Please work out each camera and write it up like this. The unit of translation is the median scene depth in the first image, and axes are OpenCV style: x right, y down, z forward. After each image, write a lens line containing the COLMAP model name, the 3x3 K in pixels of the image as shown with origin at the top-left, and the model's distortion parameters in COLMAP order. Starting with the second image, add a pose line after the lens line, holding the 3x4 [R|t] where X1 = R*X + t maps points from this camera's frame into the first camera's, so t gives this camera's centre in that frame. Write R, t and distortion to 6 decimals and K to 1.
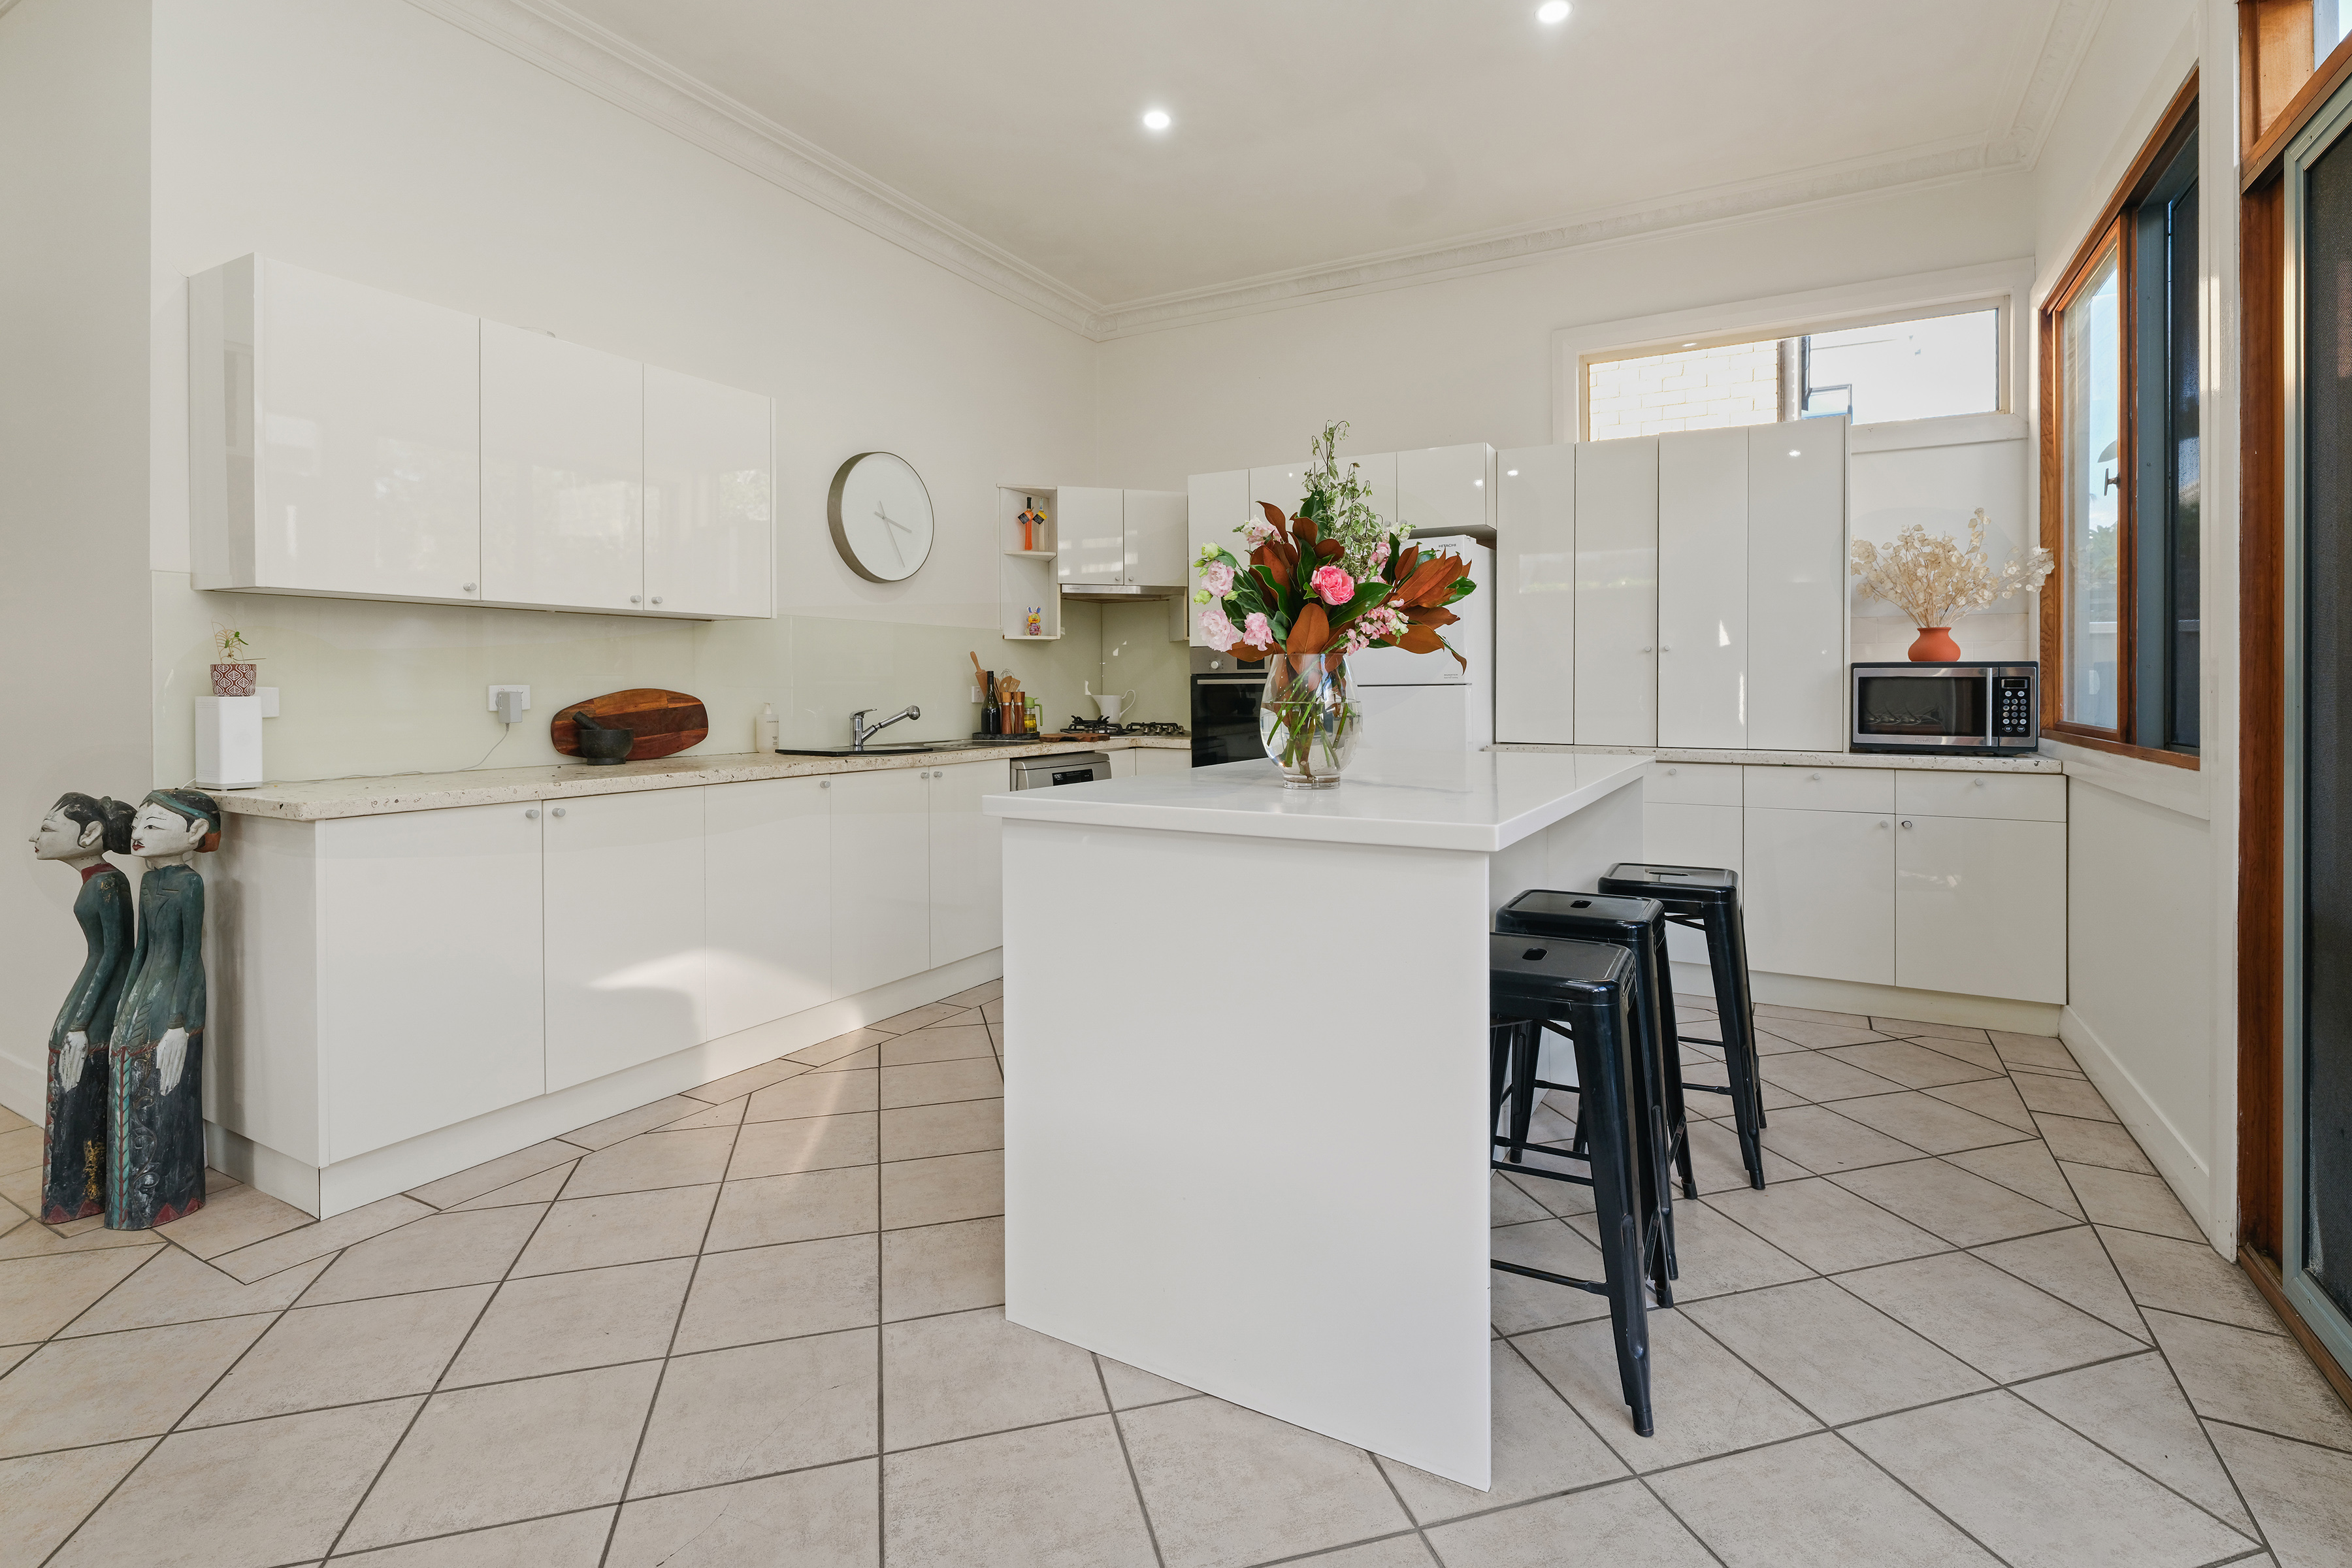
lens RADIAL K [[1086.3, 0, 1203.7], [0, 1086.3, 689.1], [0, 0, 1]] dist [-0.000533, -0.000265]
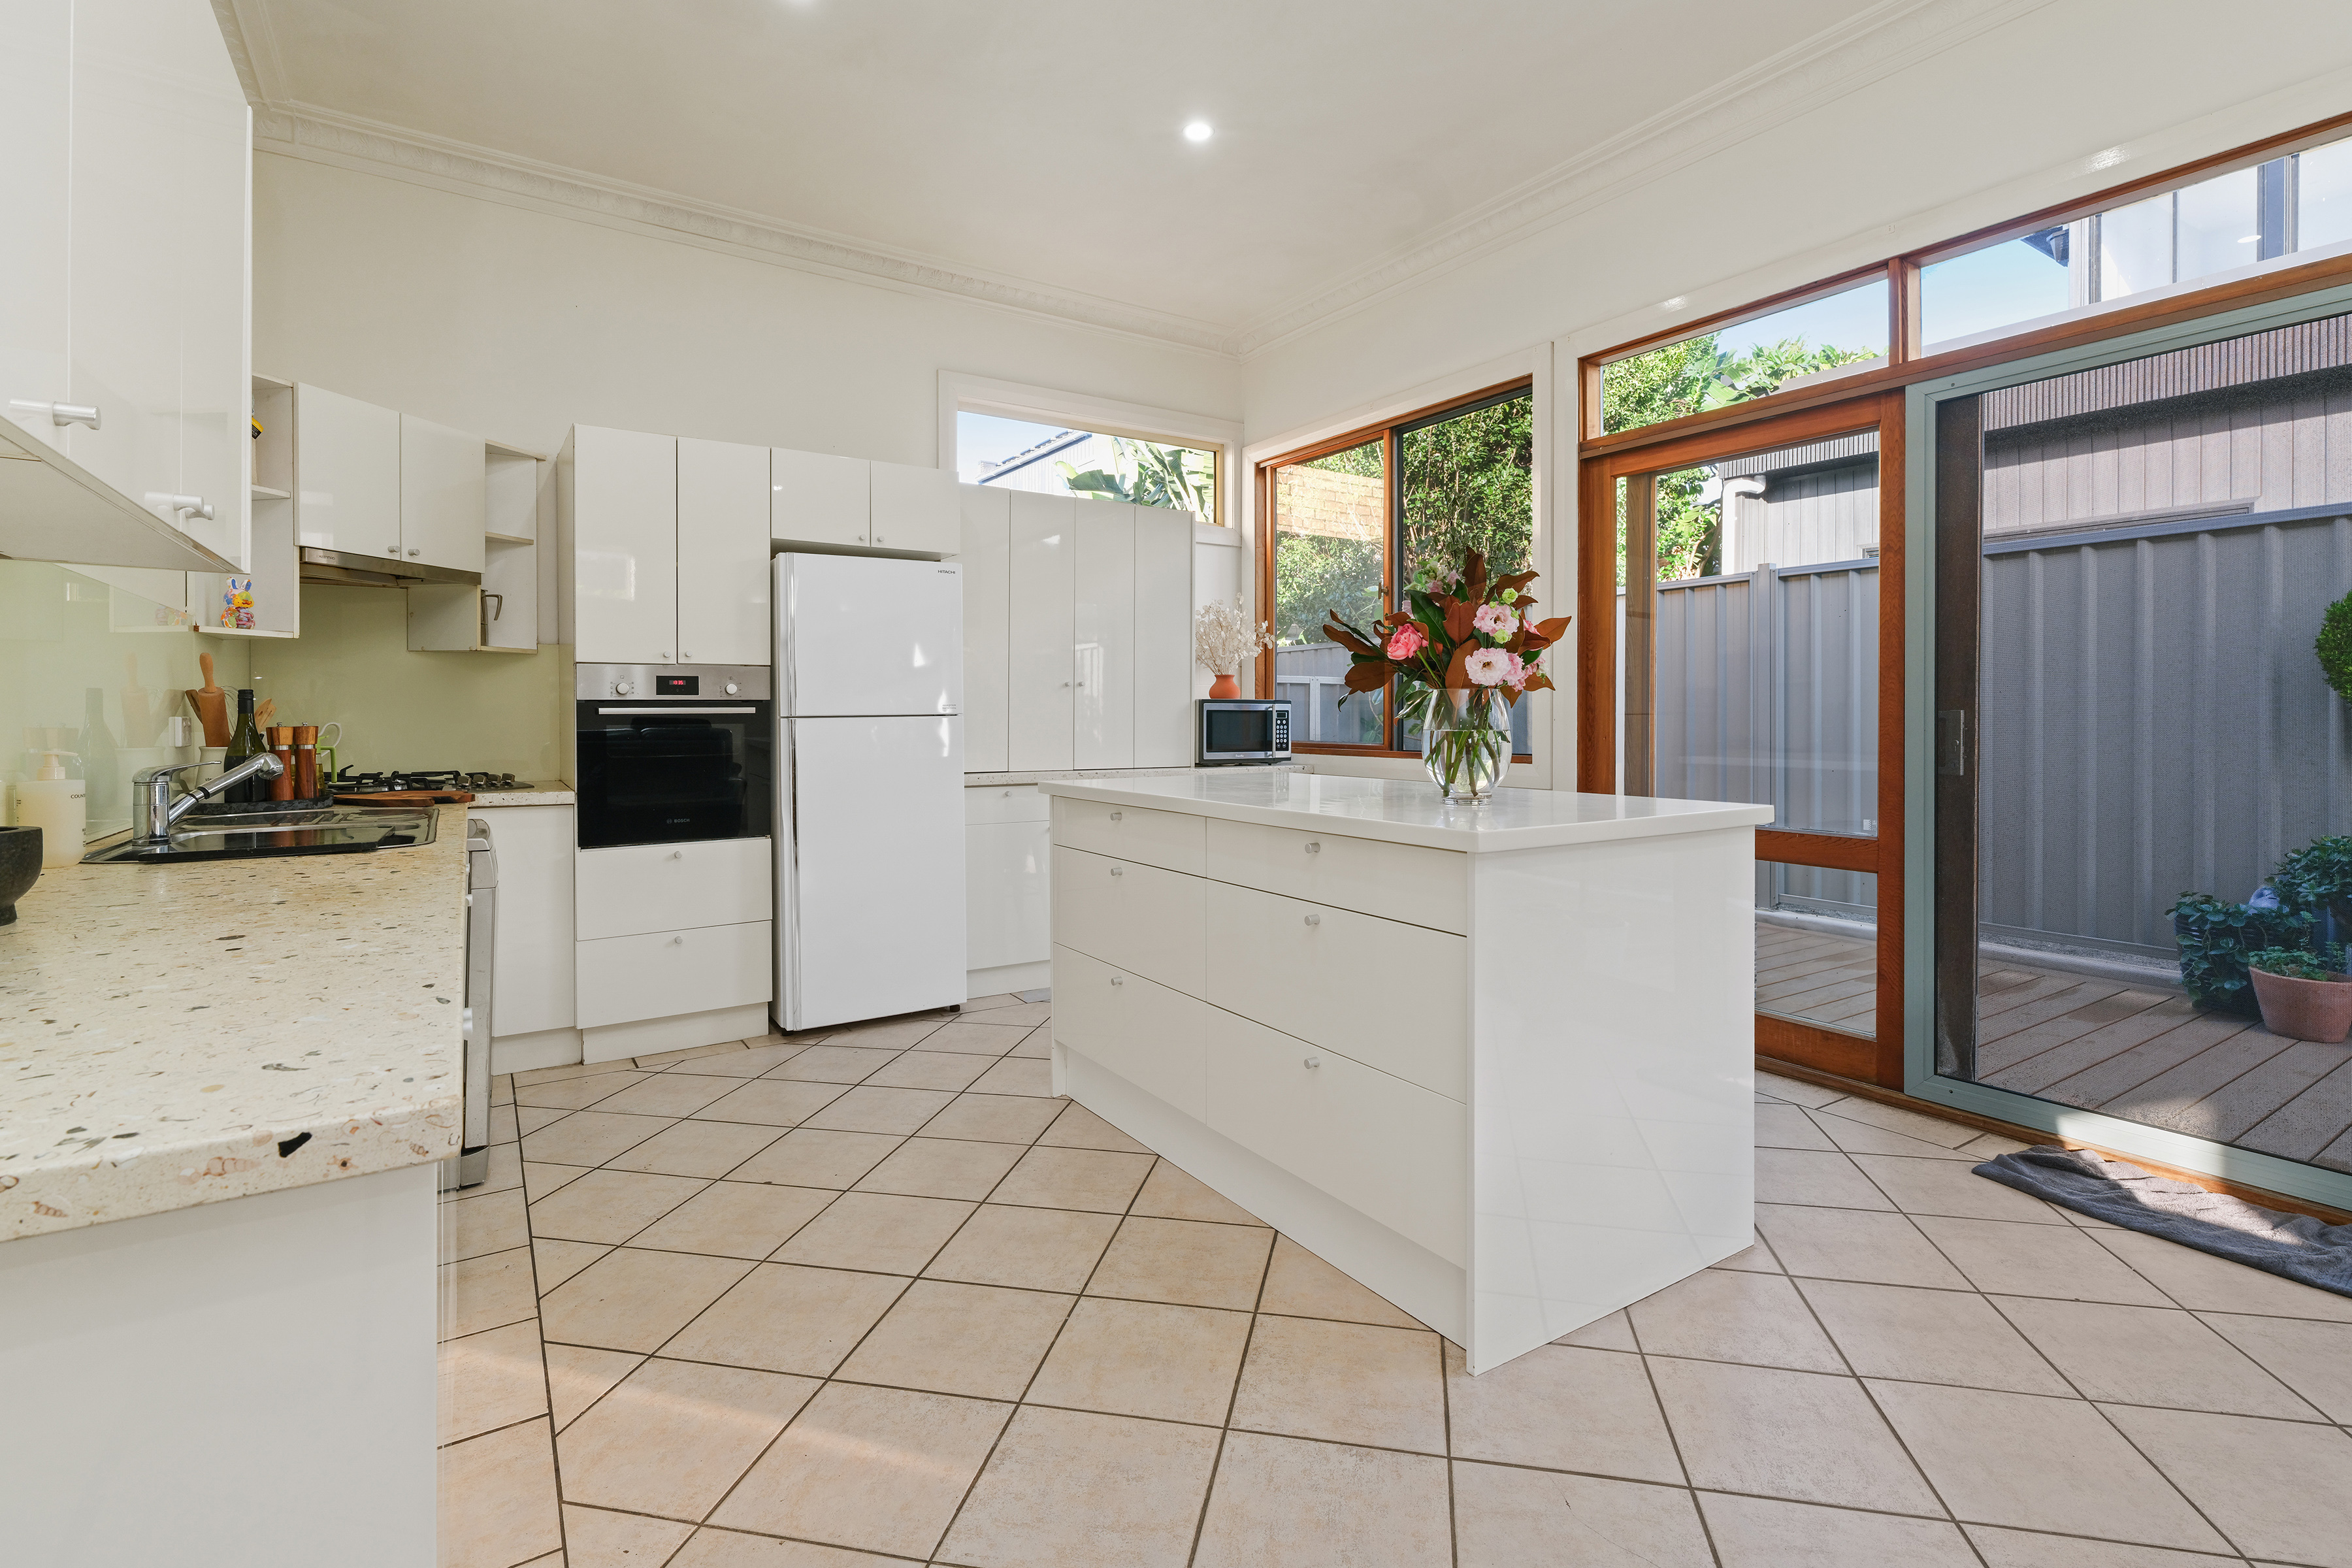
lens RADIAL K [[1086.3, 0, 1172.7], [0, 1086.3, 720.0], [0, 0, 1]] dist [-0.000533, -0.000265]
pose [[0.474210, -0.001626, 0.880410, -0.583882], [0.003202, 0.999995, 0.000122, 0.000875], [-0.880406, 0.002761, 0.474213, 0.395999]]
